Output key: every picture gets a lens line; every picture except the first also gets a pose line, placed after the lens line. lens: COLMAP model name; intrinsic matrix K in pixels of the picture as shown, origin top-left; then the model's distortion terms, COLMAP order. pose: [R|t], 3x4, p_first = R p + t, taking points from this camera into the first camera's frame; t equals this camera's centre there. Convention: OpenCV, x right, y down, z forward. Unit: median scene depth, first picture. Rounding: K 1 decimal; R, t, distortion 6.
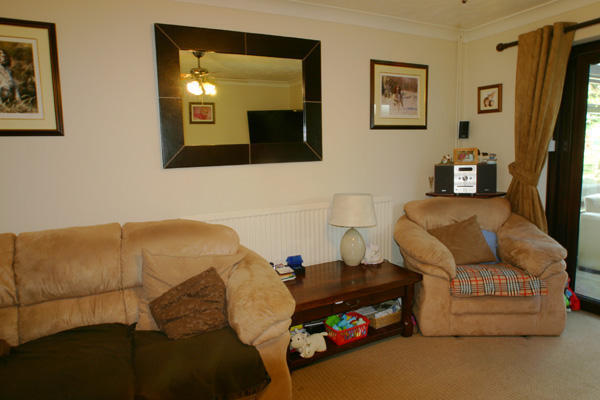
lens RADIAL K [[389.3, 0, 300.0], [0, 389.3, 200.0], [0, 0, 1]] dist [-0.000863, 0.001370]
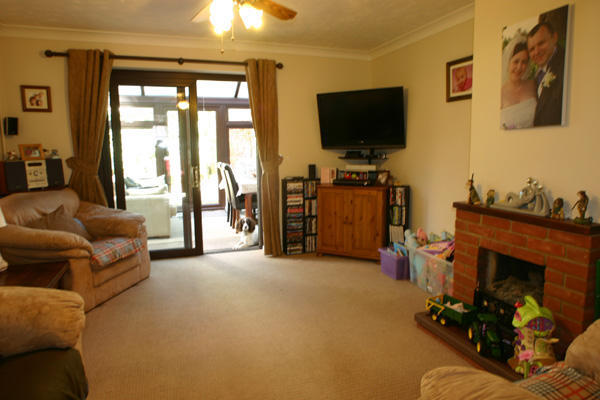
lens RADIAL K [[389.3, 0, 300.0], [0, 389.3, 200.0], [0, 0, 1]] dist [-0.000863, 0.001370]
pose [[0.166803, -0.120797, 0.978563, -0.481668], [0.136043, 0.985794, 0.098500, 0.007877], [-0.976560, 0.116697, 0.180867, 0.136397]]
